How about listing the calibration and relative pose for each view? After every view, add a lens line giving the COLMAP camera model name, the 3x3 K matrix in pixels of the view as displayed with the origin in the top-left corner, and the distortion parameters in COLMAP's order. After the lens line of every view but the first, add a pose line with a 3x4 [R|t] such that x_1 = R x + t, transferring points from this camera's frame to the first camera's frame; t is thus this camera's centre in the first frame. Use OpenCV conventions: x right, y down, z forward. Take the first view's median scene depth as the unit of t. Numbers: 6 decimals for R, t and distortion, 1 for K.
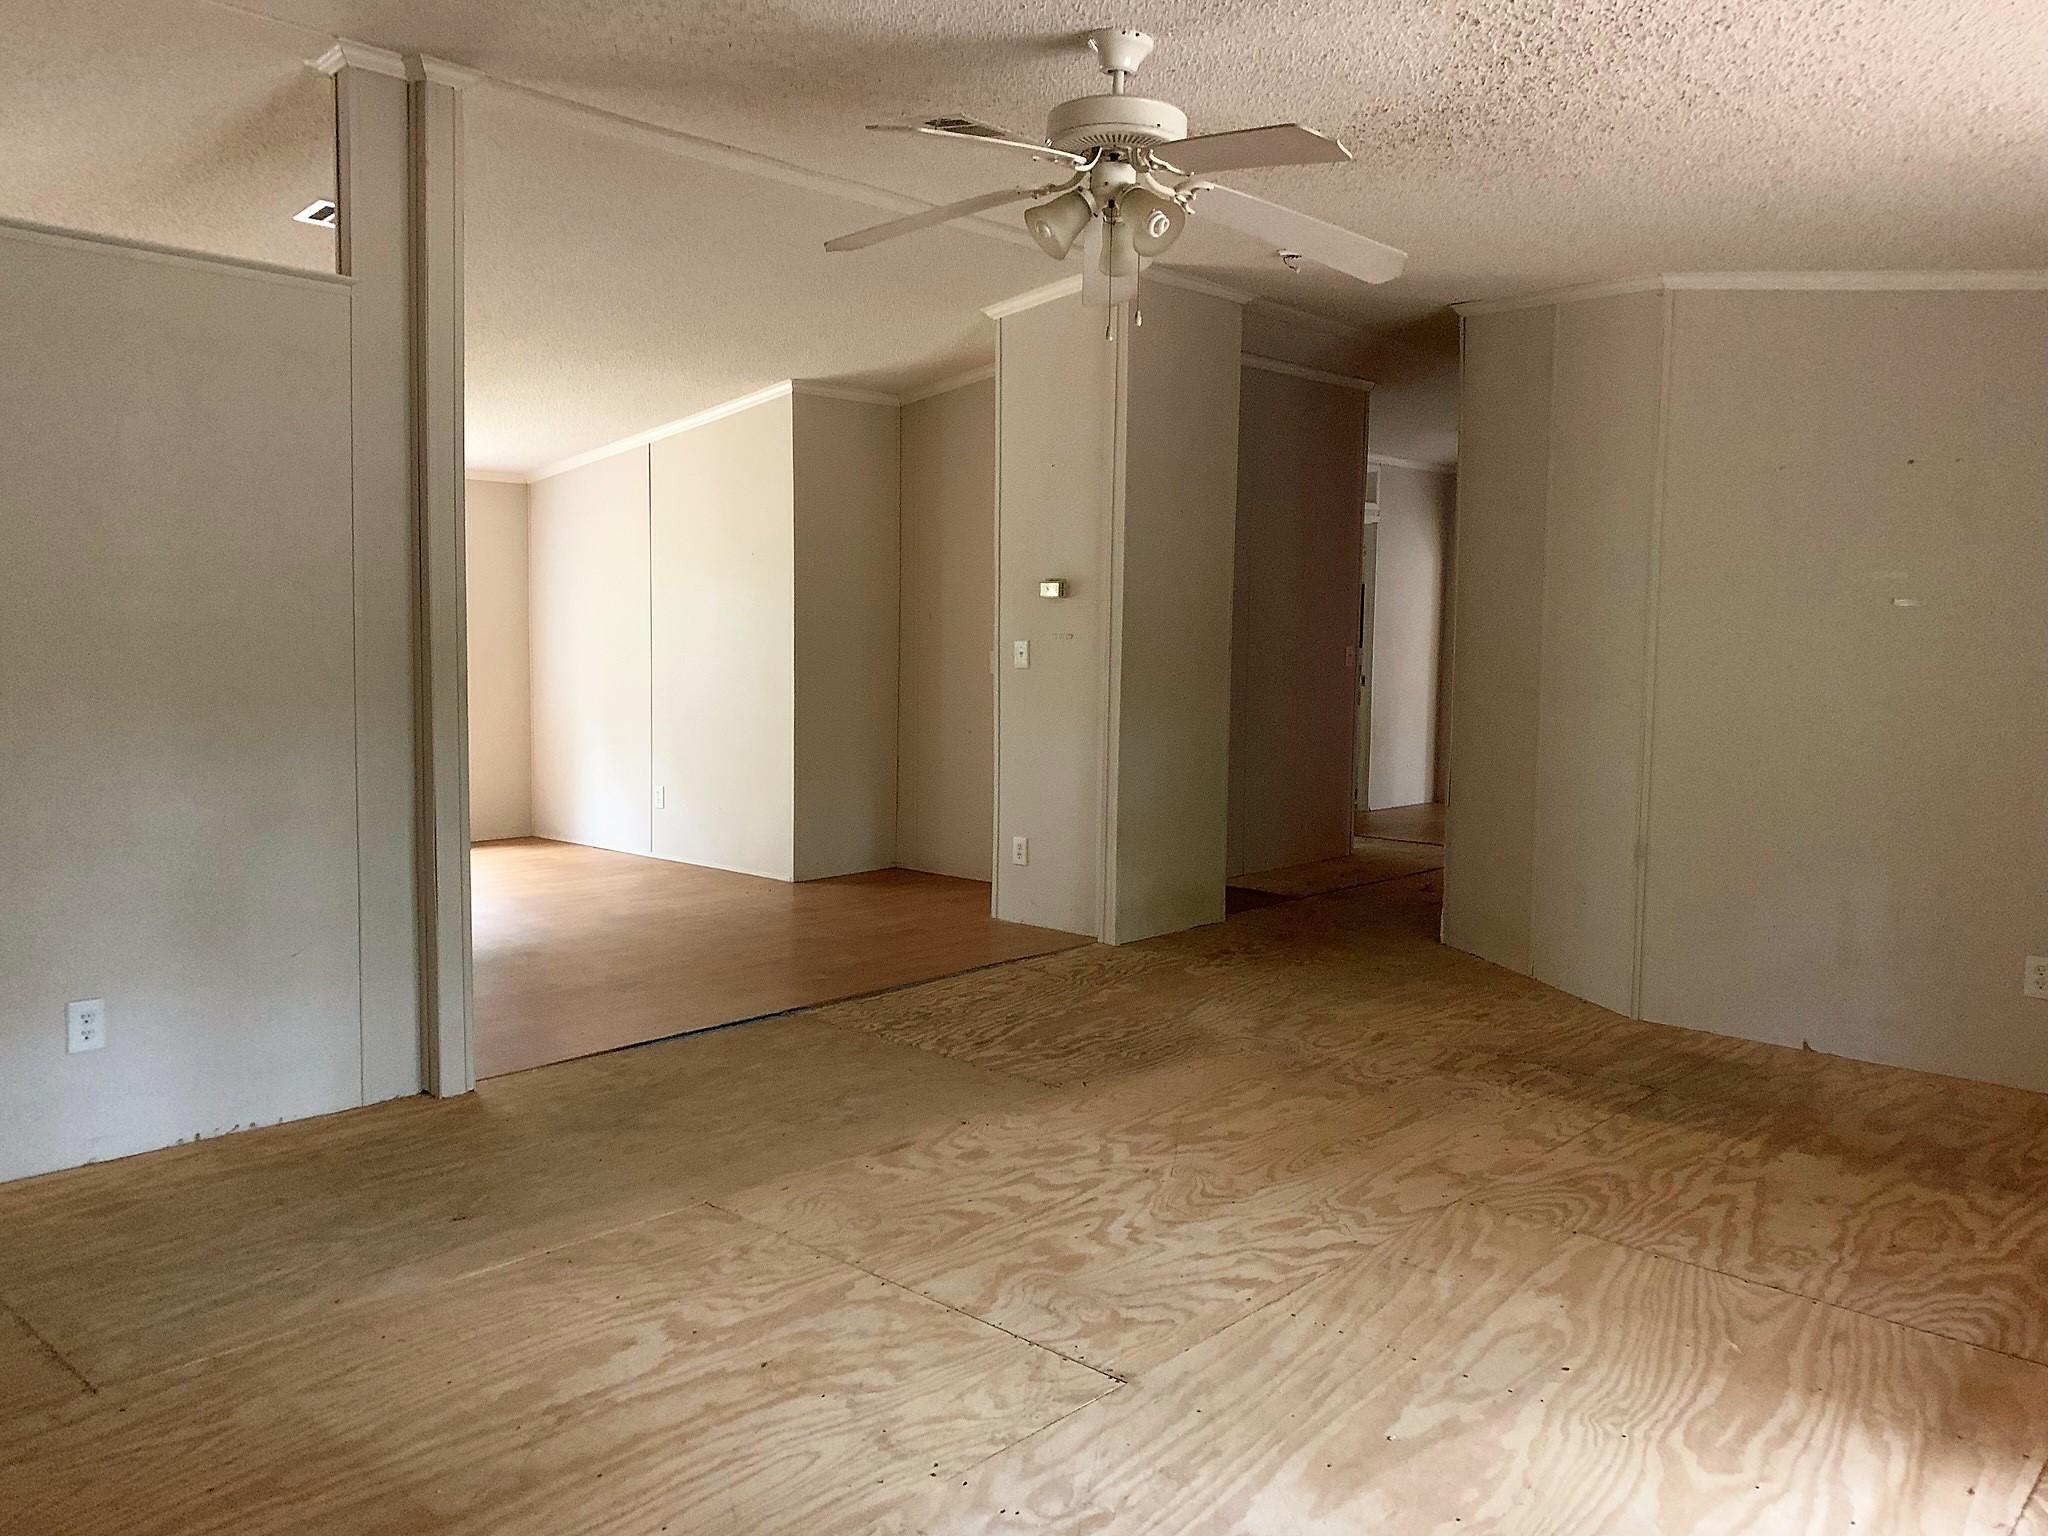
lens RADIAL K [[1577.3, 0, 1028.1], [0, 1577.3, 751.2], [0, 0, 1]] dist [0.075339, -0.163294]
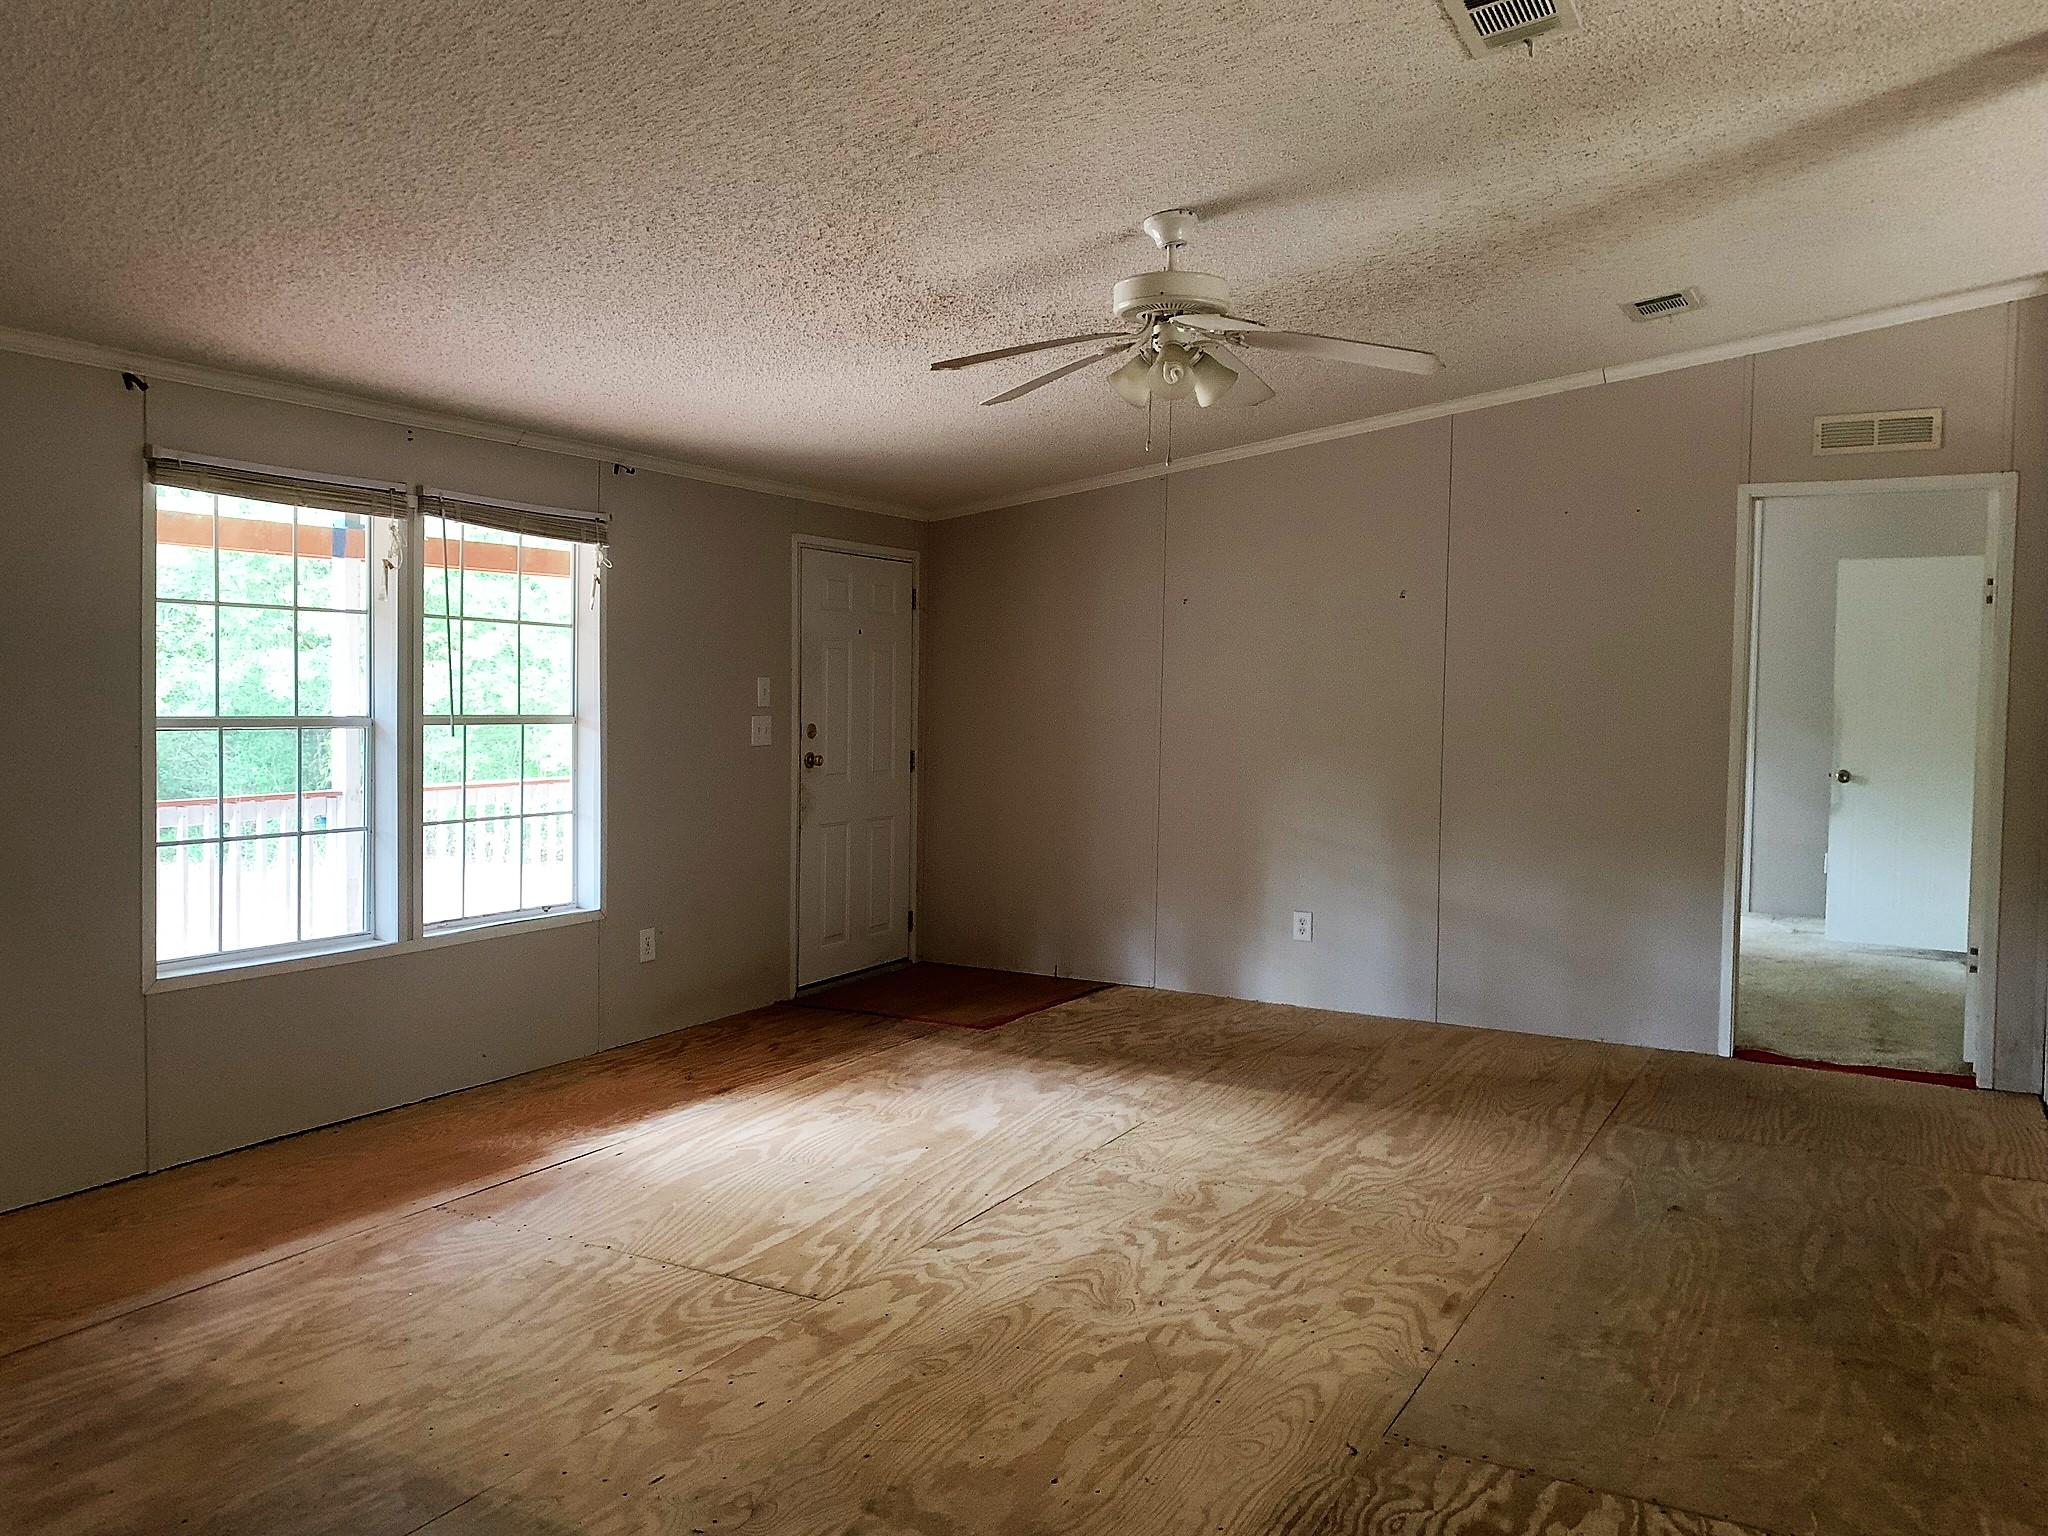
lens RADIAL K [[1577.3, 0, 1028.1], [0, 1577.3, 751.2], [0, 0, 1]] dist [0.075339, -0.163294]
pose [[-0.972793, -0.019608, -0.230845, 0.392160], [-0.046274, 0.992779, 0.110673, -0.155154], [0.227008, 0.118344, -0.966676, 1.966809]]
